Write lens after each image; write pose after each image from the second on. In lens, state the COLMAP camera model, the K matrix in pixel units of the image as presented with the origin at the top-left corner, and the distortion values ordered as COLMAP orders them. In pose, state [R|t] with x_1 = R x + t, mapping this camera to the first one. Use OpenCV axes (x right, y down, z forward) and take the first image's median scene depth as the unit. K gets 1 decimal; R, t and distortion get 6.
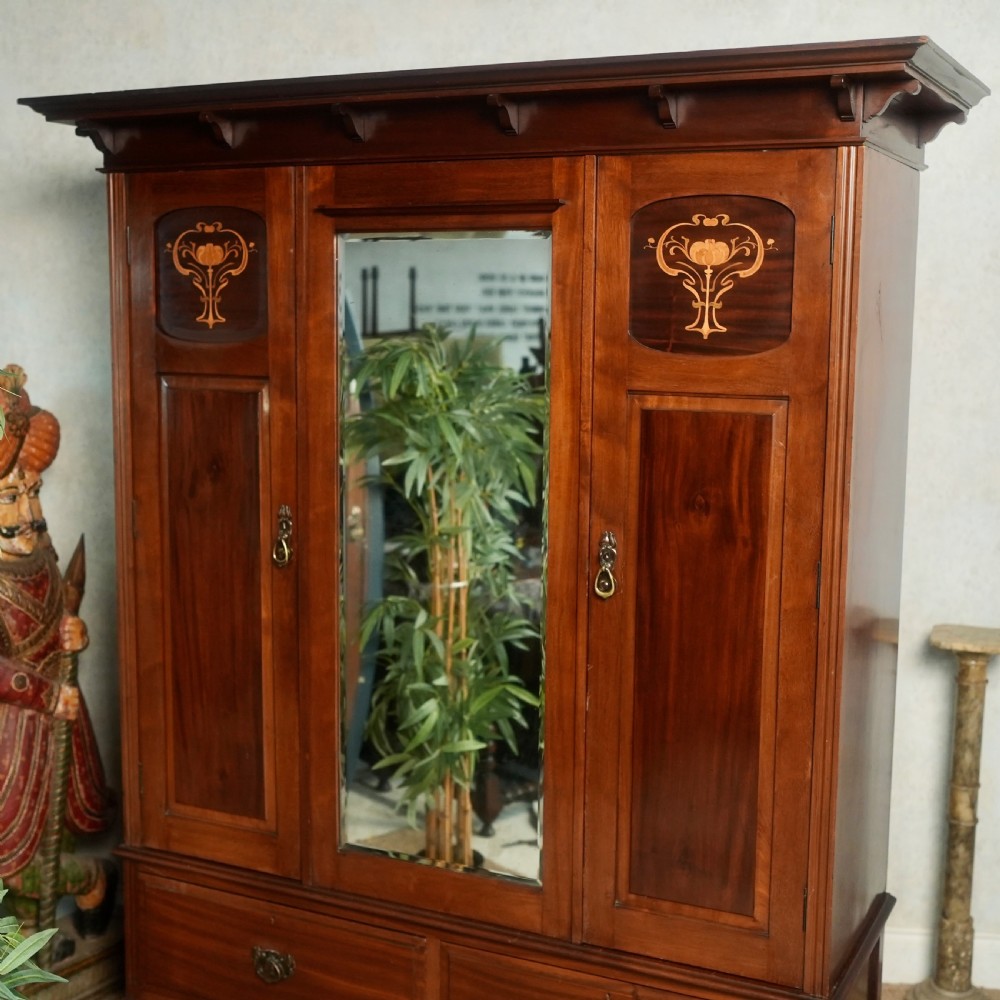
lens RADIAL K [[1432.9, 0, 496.4], [0, 1432.9, 500.4], [0, 0, 1]] dist [-0.048157, 0.175234]
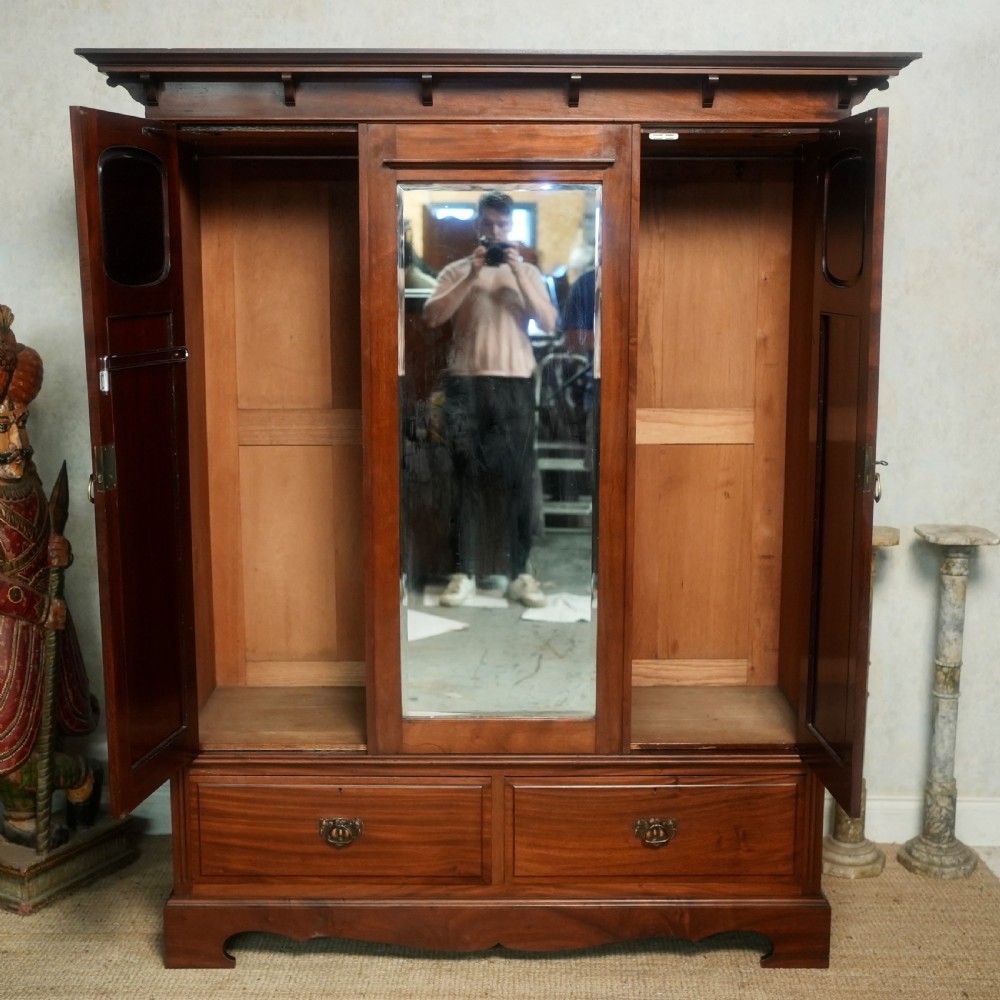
lens RADIAL K [[1456.9, 0, 500.0], [0, 1456.9, 500.0], [0, 0, 1]] dist [-0.033277, 0.111550]
pose [[0.996994, -0.022572, 0.074112, -0.041765], [0.020334, 0.999318, 0.030812, 0.026847], [-0.074757, -0.029212, 0.996774, -0.139645]]
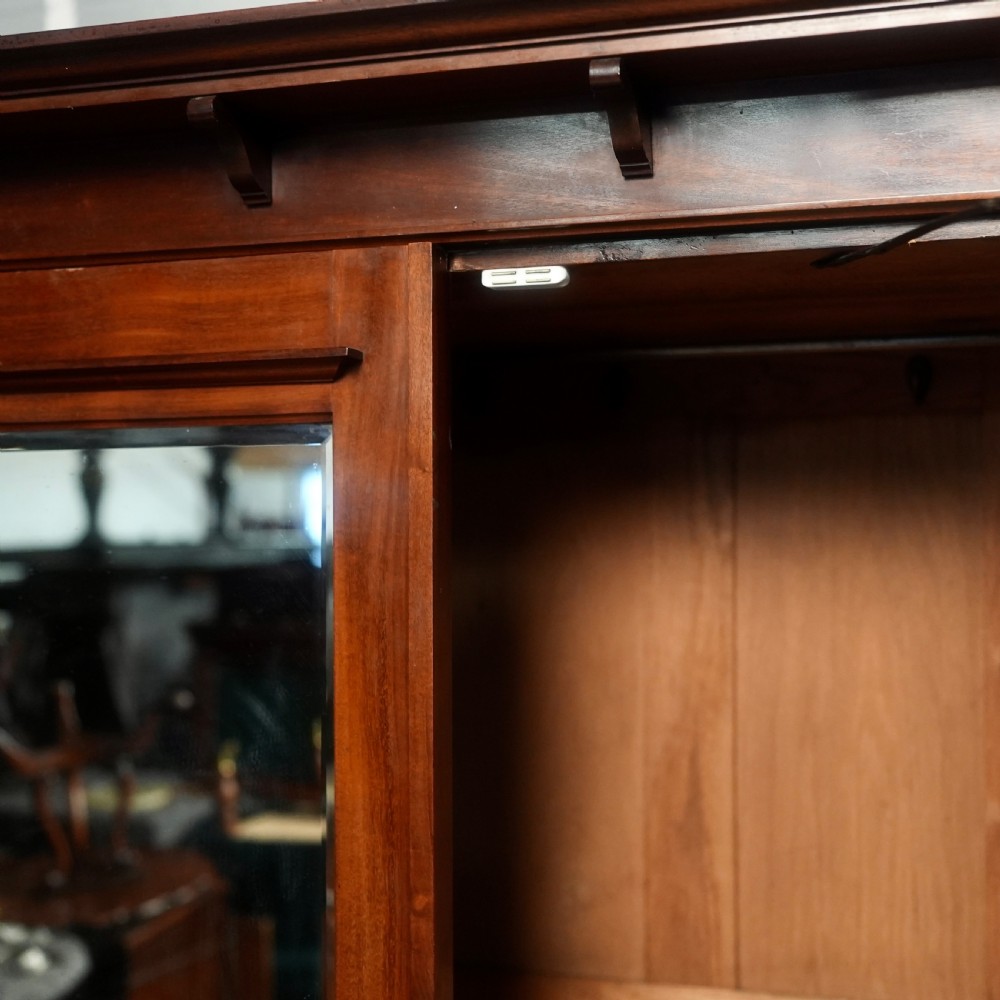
lens RADIAL K [[1470.2, 0, 505.3], [0, 1470.2, 488.5], [0, 0, 1]] dist [-0.037734, 0.126820]
pose [[0.965656, -0.017714, -0.259220, 0.216556], [-0.023722, 0.987496, -0.155849, -0.084737], [0.258739, 0.156646, 0.953161, 0.509555]]
